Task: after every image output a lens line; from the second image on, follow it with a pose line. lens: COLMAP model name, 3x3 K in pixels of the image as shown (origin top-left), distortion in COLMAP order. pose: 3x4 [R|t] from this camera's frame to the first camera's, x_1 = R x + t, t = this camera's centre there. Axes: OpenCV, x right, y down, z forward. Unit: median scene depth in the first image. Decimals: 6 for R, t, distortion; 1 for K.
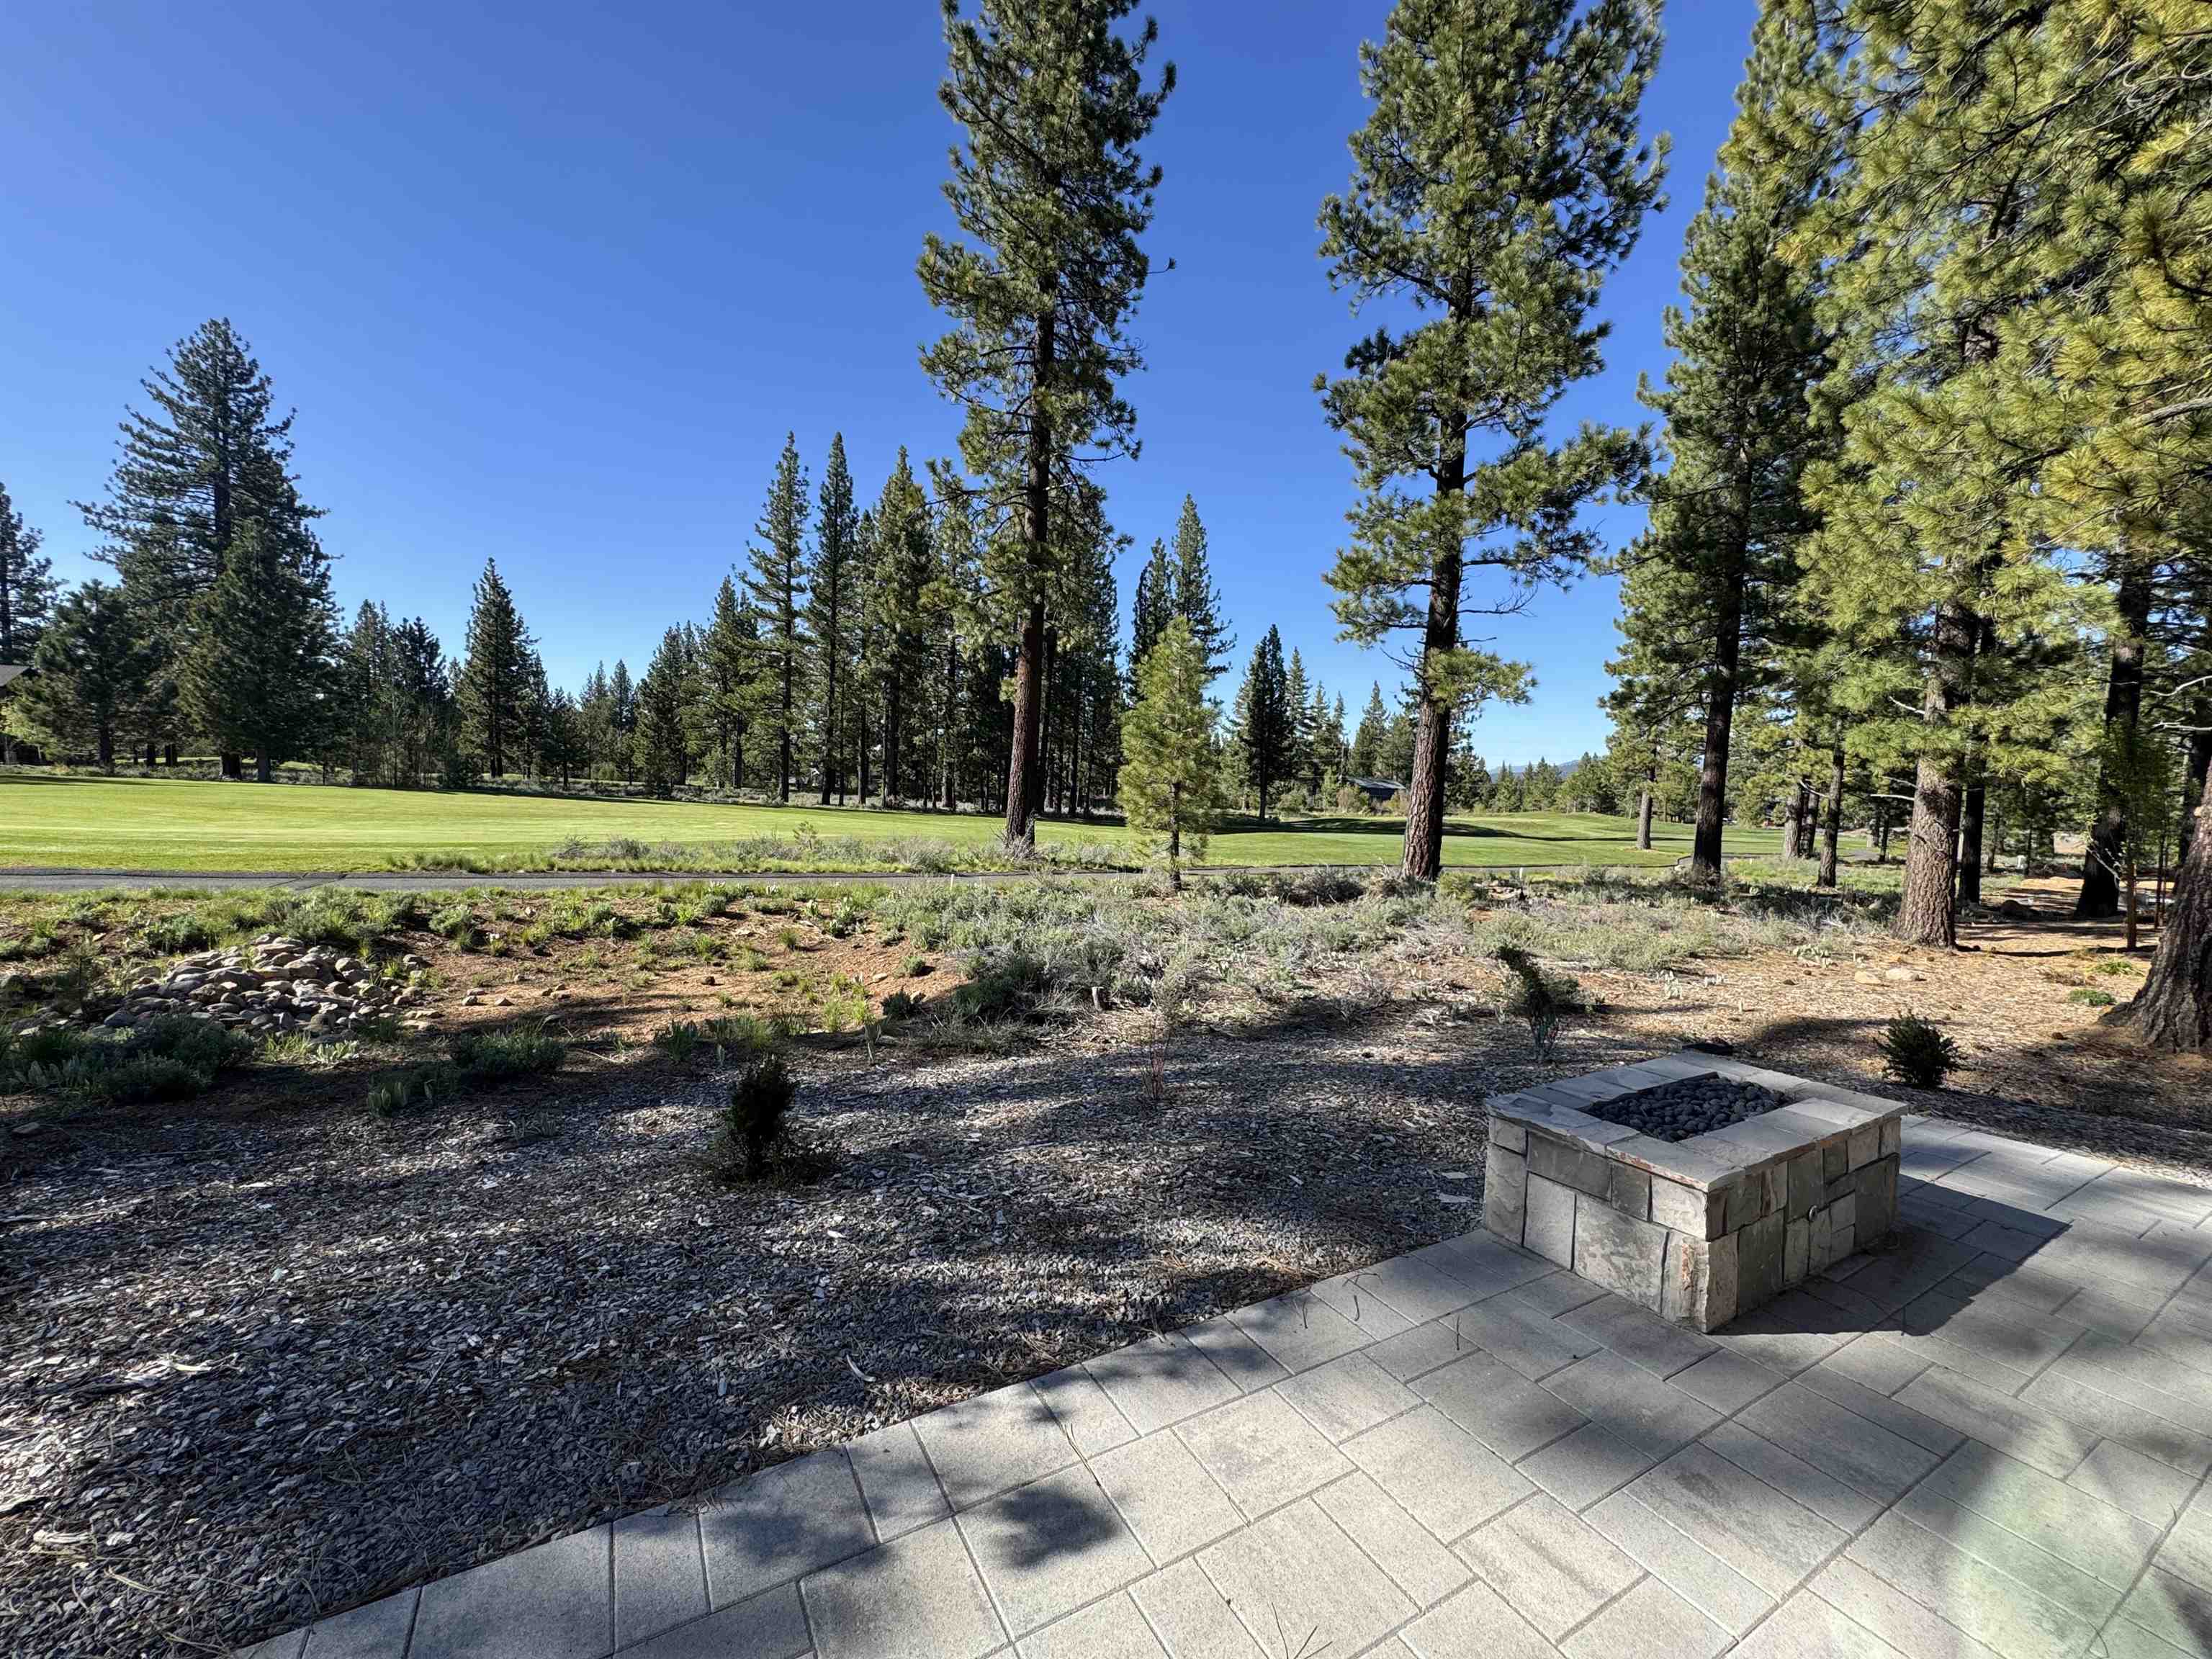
lens RADIAL K [[883.6, 0, 1095.3], [0, 883.6, 830.6], [0, 0, 1]] dist [-0.002484, 0.000428]
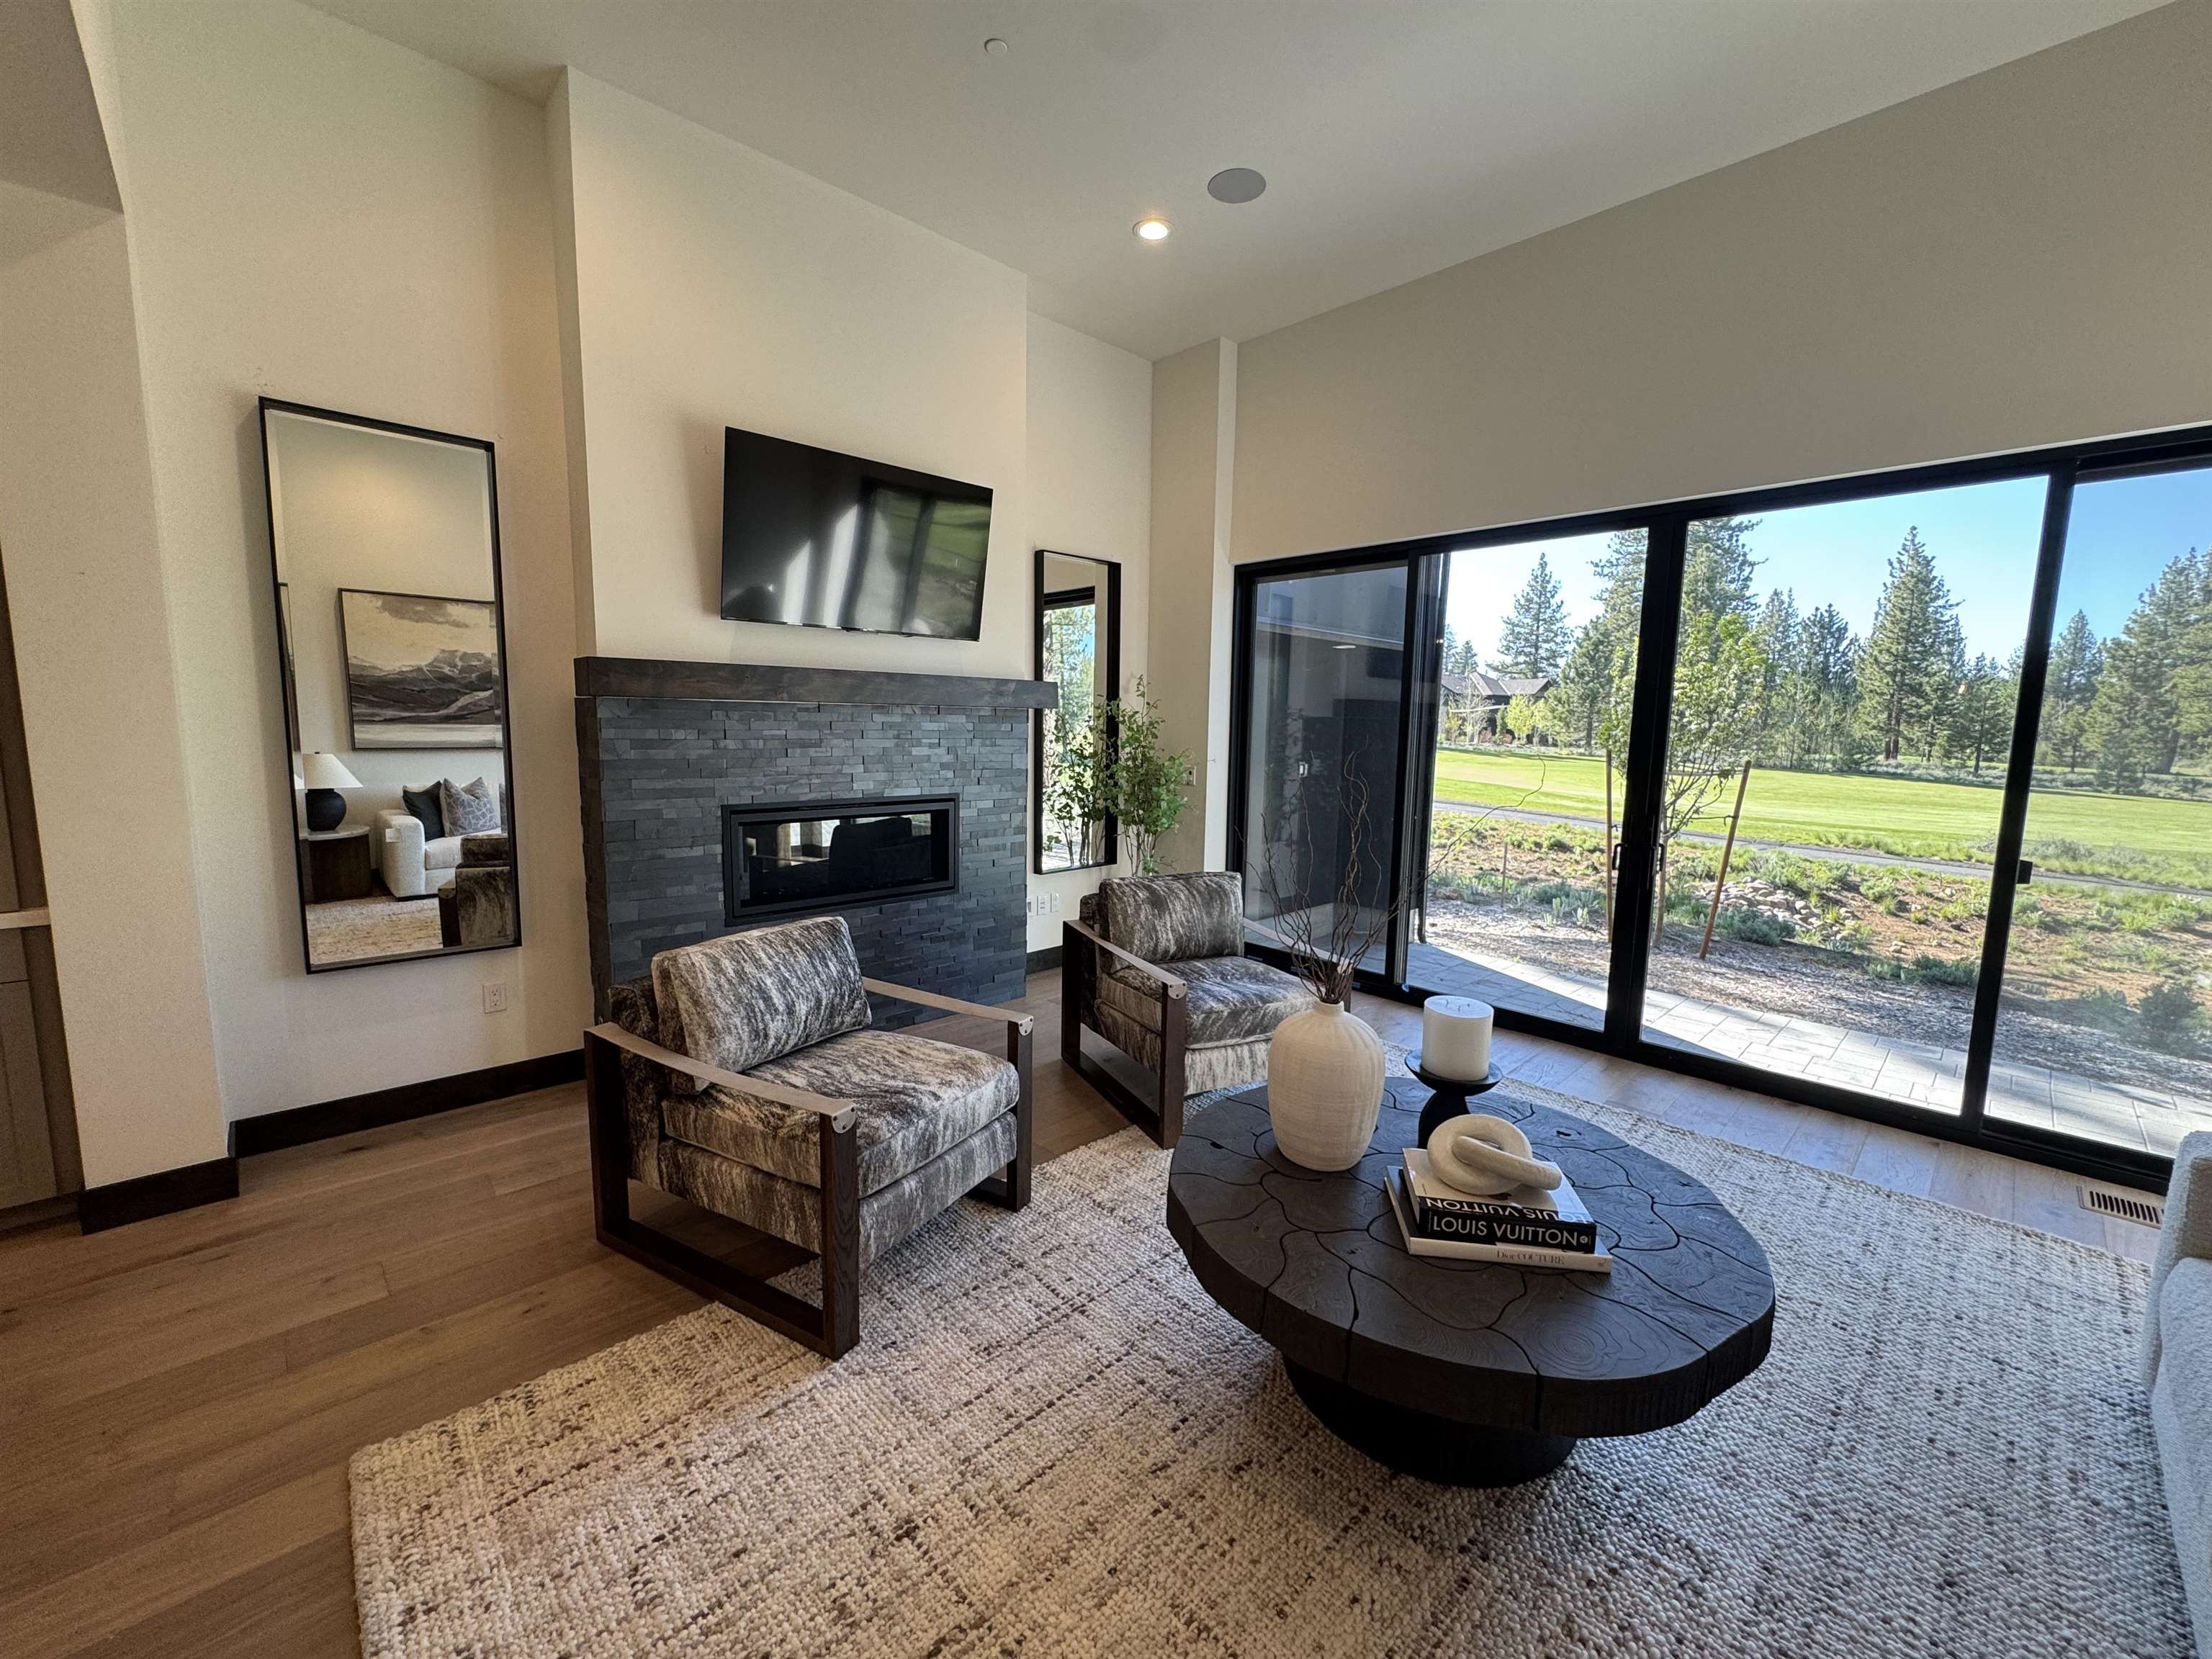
lens RADIAL K [[883.6, 0, 1104.0], [0, 883.6, 829.6], [0, 0, 1]] dist [-0.002484, 0.000428]
pose [[0.253644, 0.095711, -0.962551, 0.094497], [-0.071623, 0.994219, 0.079986, -0.002065], [0.964642, 0.048653, 0.259033, -0.191708]]
